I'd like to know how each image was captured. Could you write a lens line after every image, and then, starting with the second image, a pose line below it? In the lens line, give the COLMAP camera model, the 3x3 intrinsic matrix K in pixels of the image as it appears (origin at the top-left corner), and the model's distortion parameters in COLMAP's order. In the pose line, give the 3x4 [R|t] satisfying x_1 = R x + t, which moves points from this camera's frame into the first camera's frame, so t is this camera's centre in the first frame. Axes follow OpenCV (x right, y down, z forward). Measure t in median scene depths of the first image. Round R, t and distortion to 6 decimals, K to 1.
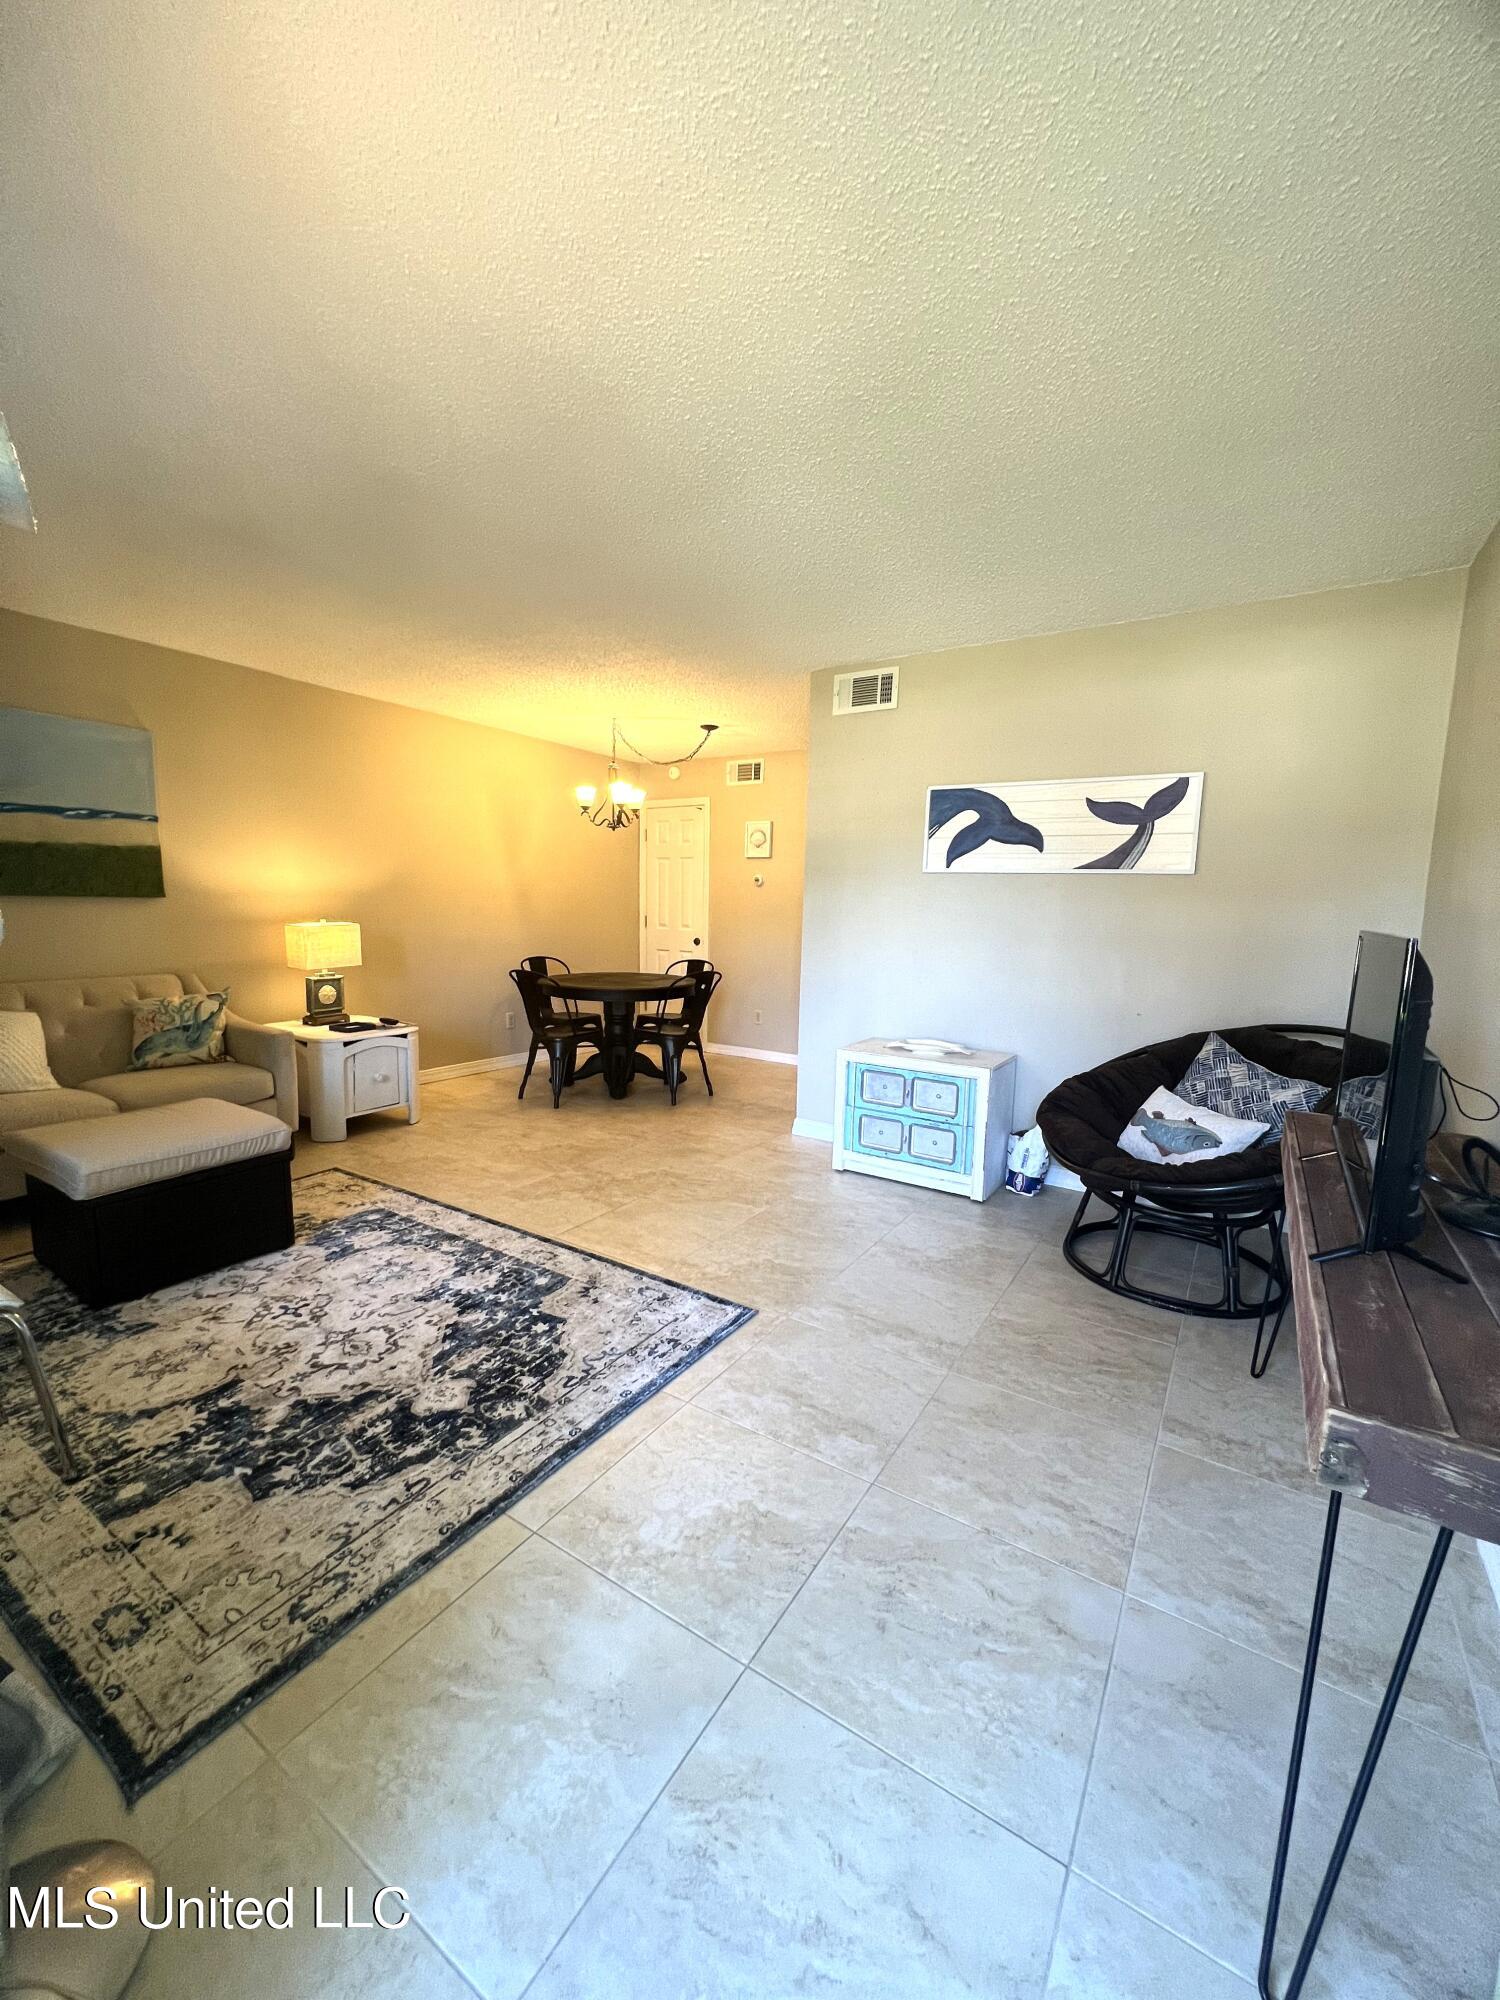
lens RADIAL K [[799.8, 0, 749.1], [0, 799.8, 1003.2], [0, 0, 1]] dist [0.000349, 0.000907]
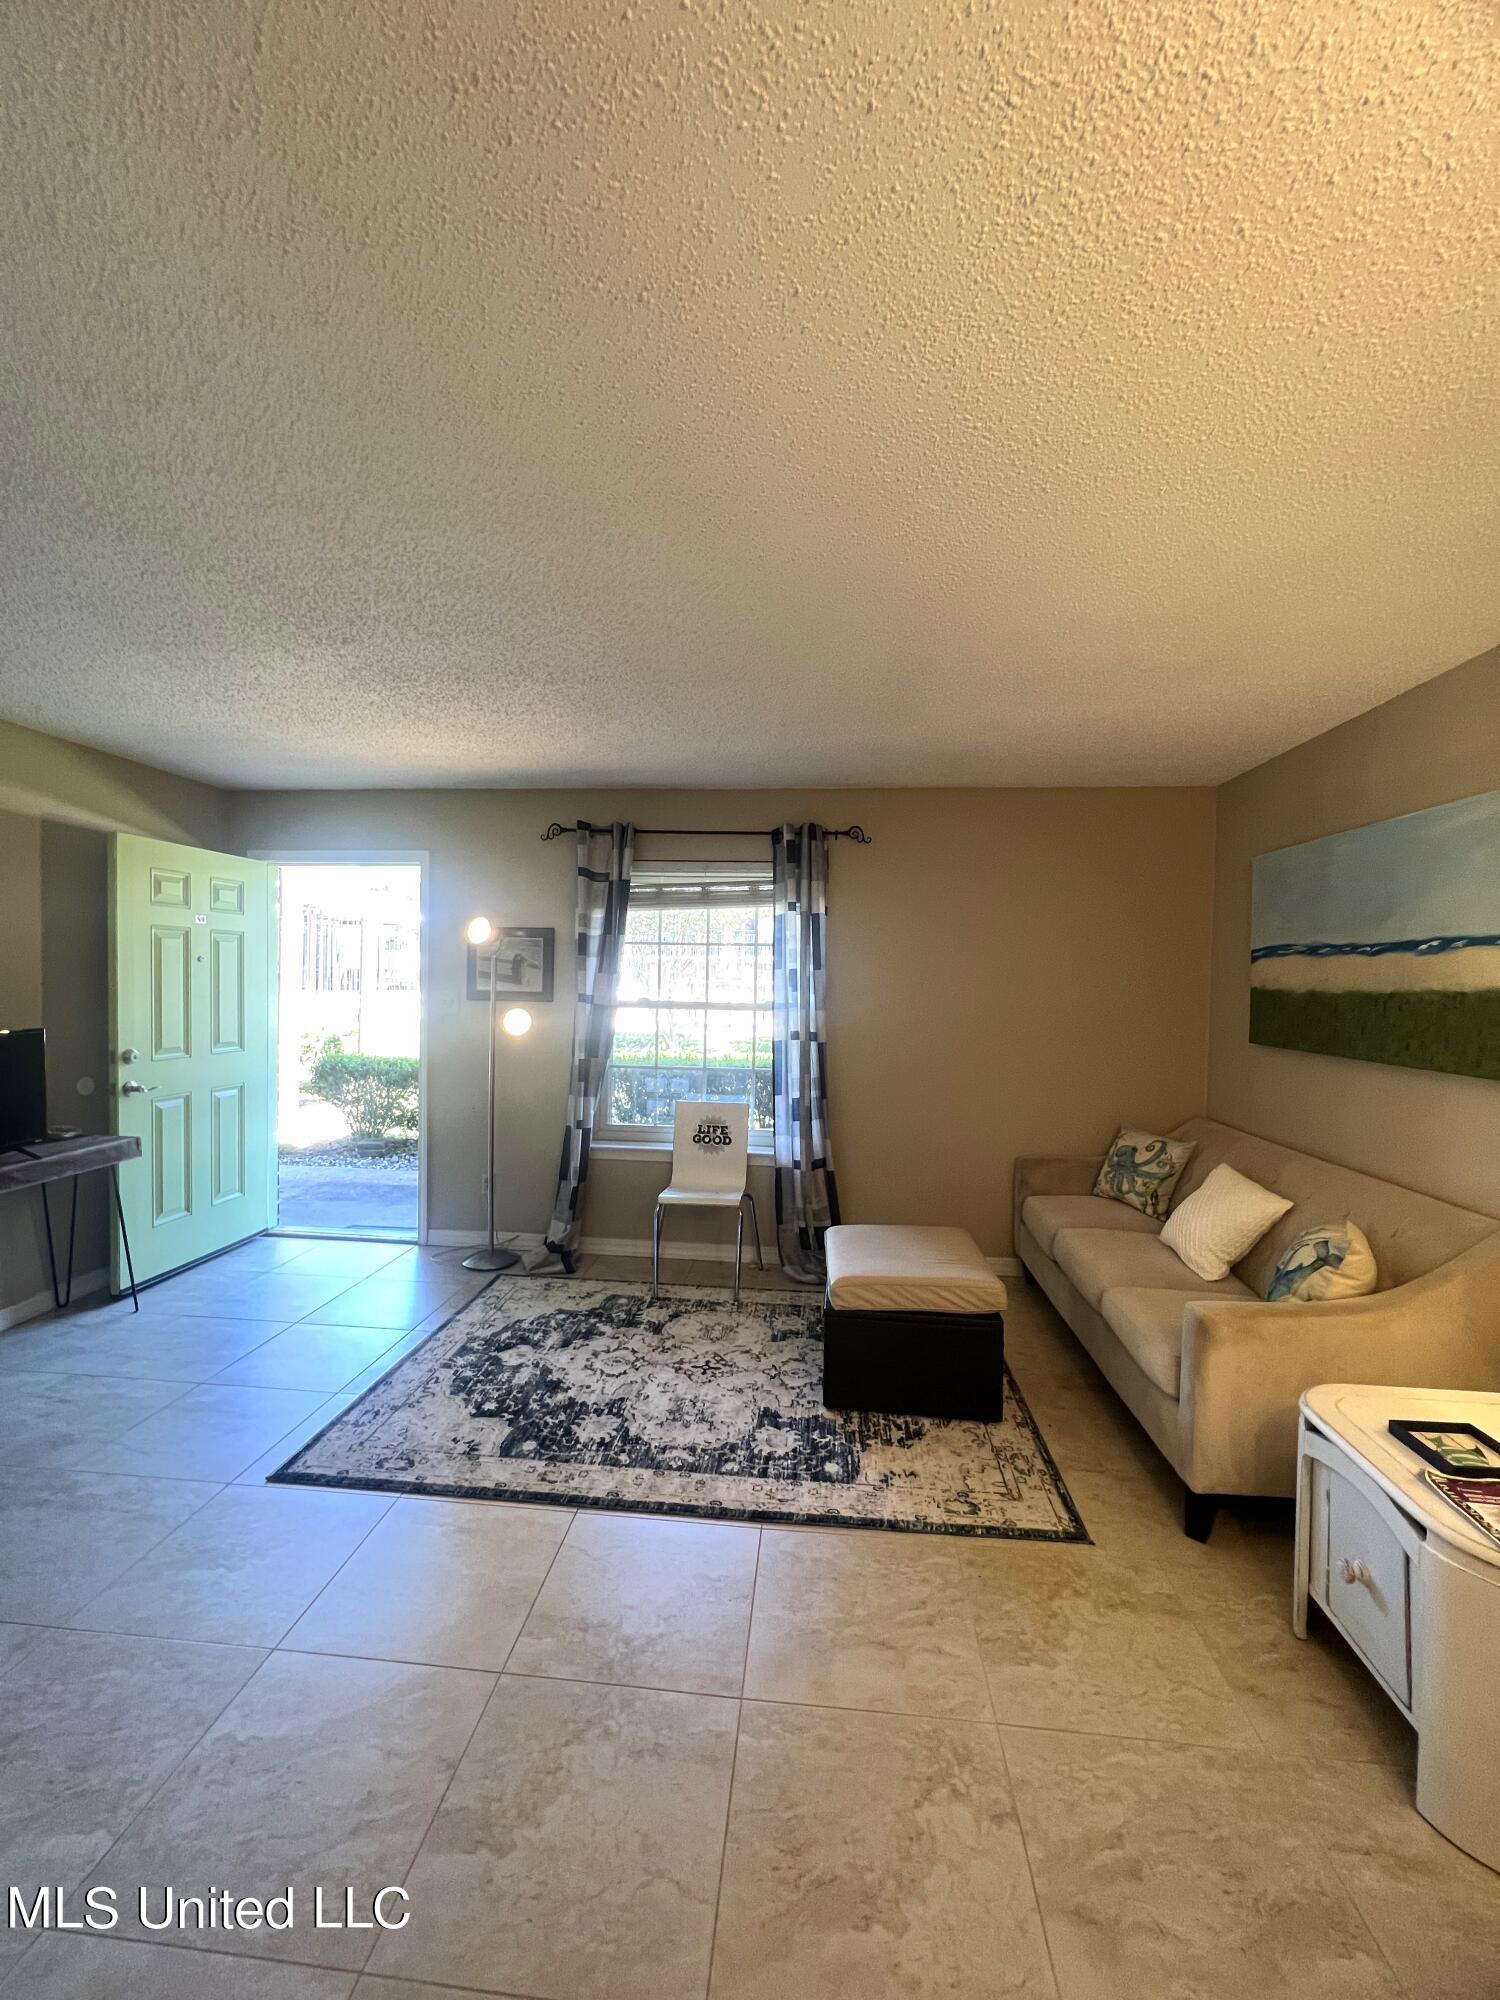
lens RADIAL K [[799.8, 0, 749.1], [0, 799.8, 1003.2], [0, 0, 1]] dist [0.000349, 0.000907]
pose [[-0.888731, -0.023572, -0.457823, -0.047415], [-0.092161, 0.987475, 0.128062, -0.317700], [0.449070, 0.156006, -0.879772, 1.904089]]
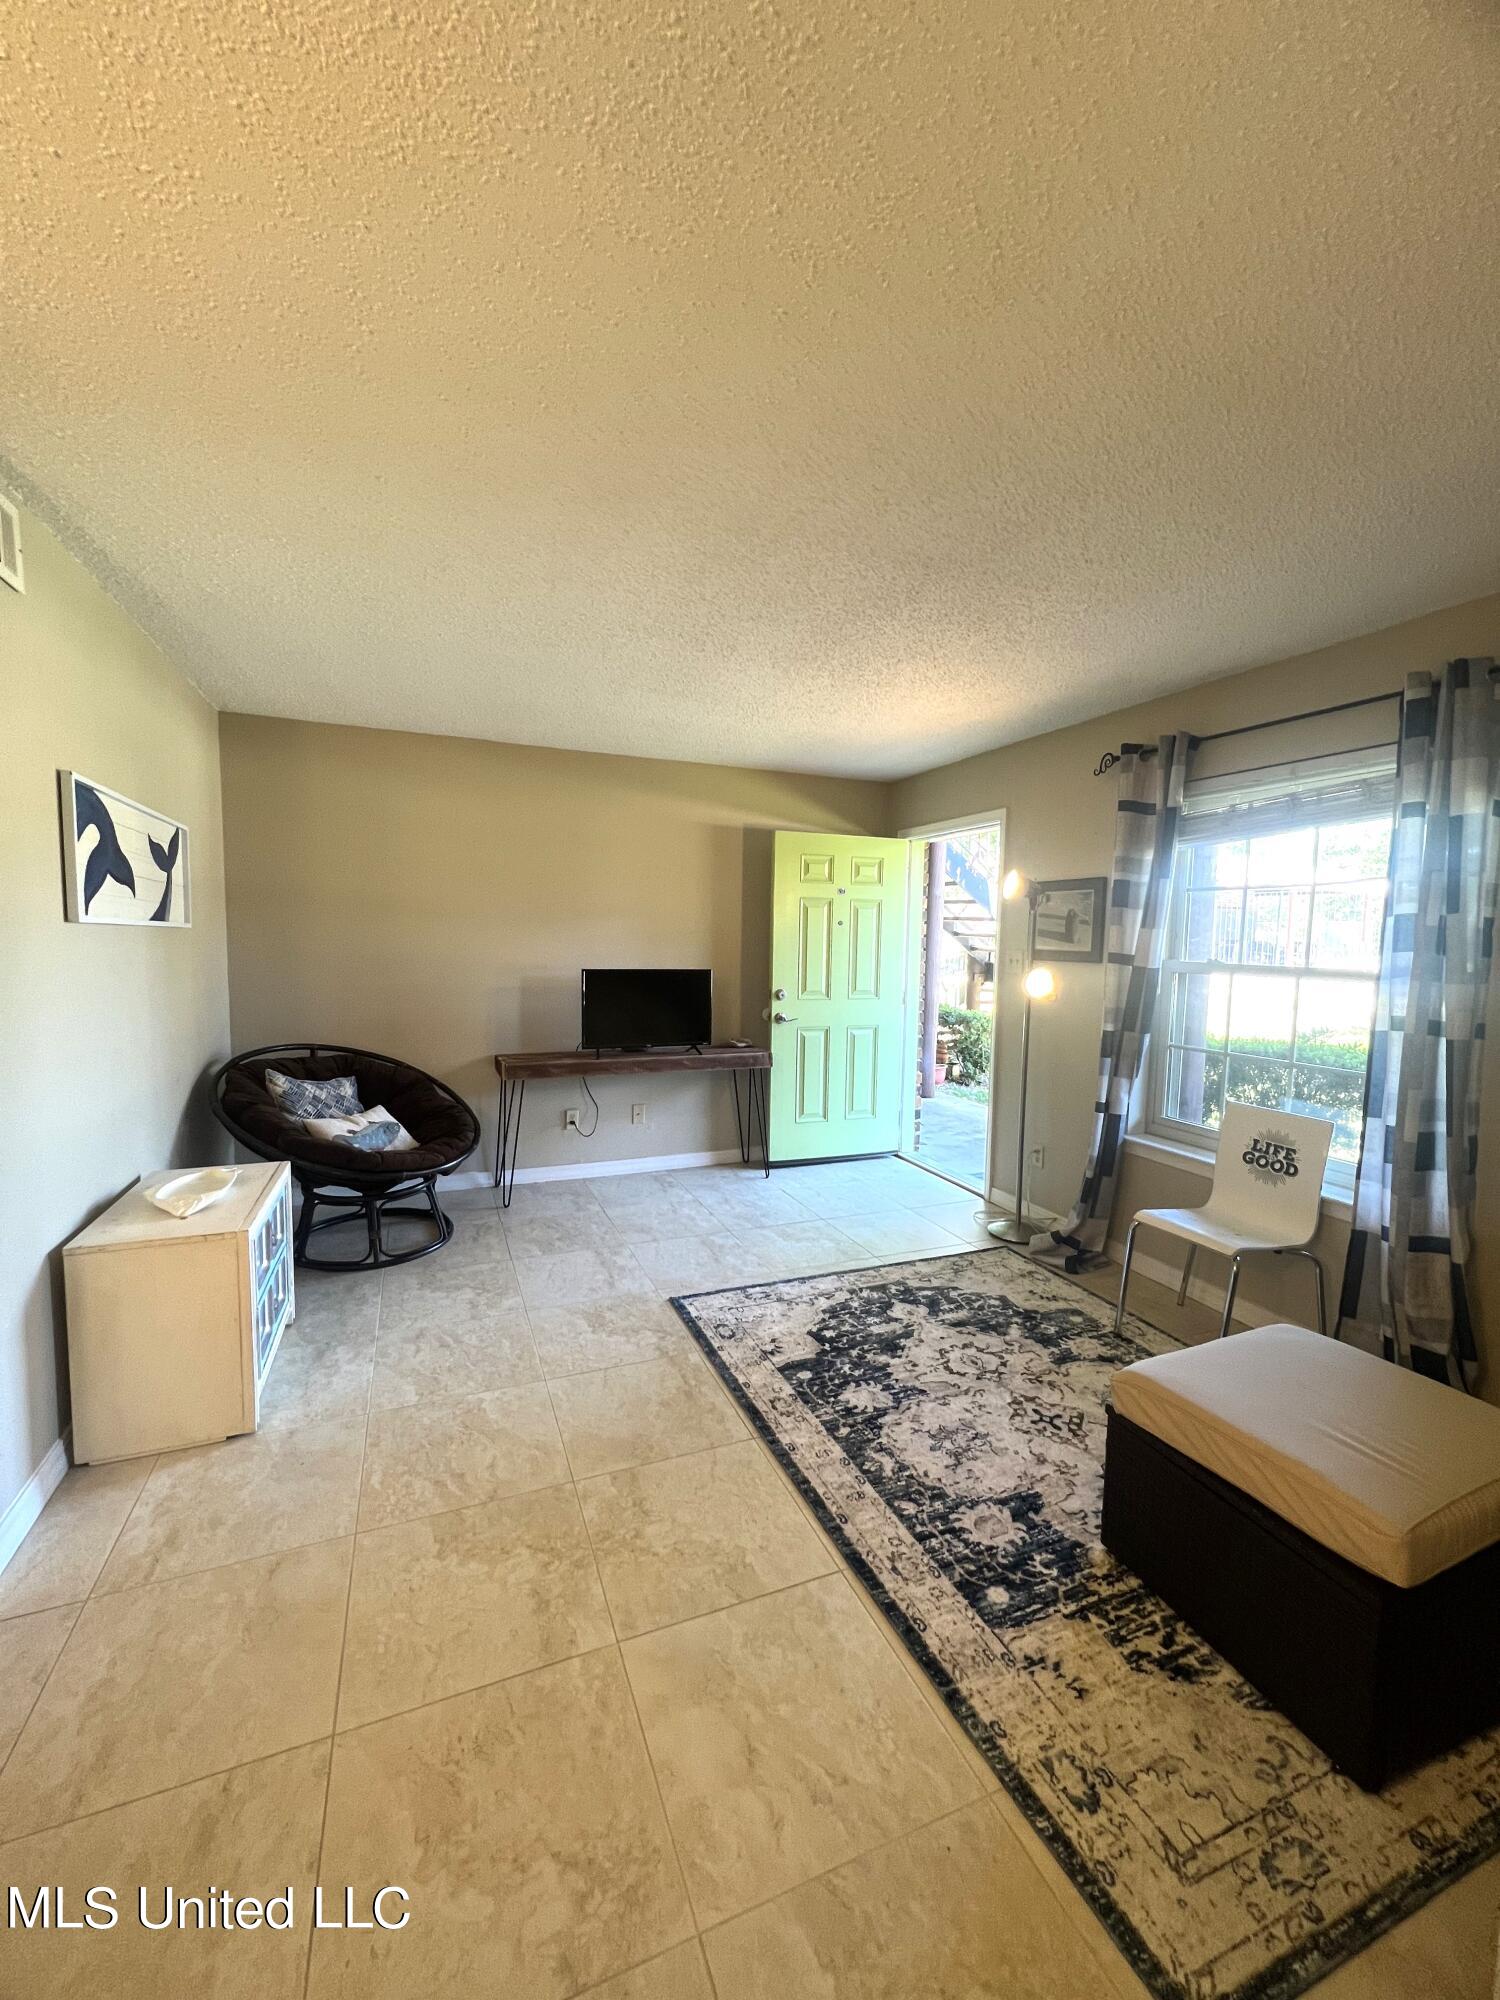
lens RADIAL K [[799.8, 0, 749.1], [0, 799.8, 1003.2], [0, 0, 1]] dist [0.000349, 0.000907]
pose [[-0.818783, -0.082644, 0.568123, -0.739521], [0.034158, 0.980819, 0.191906, -0.296803], [-0.573086, 0.176535, -0.800255, 1.782171]]
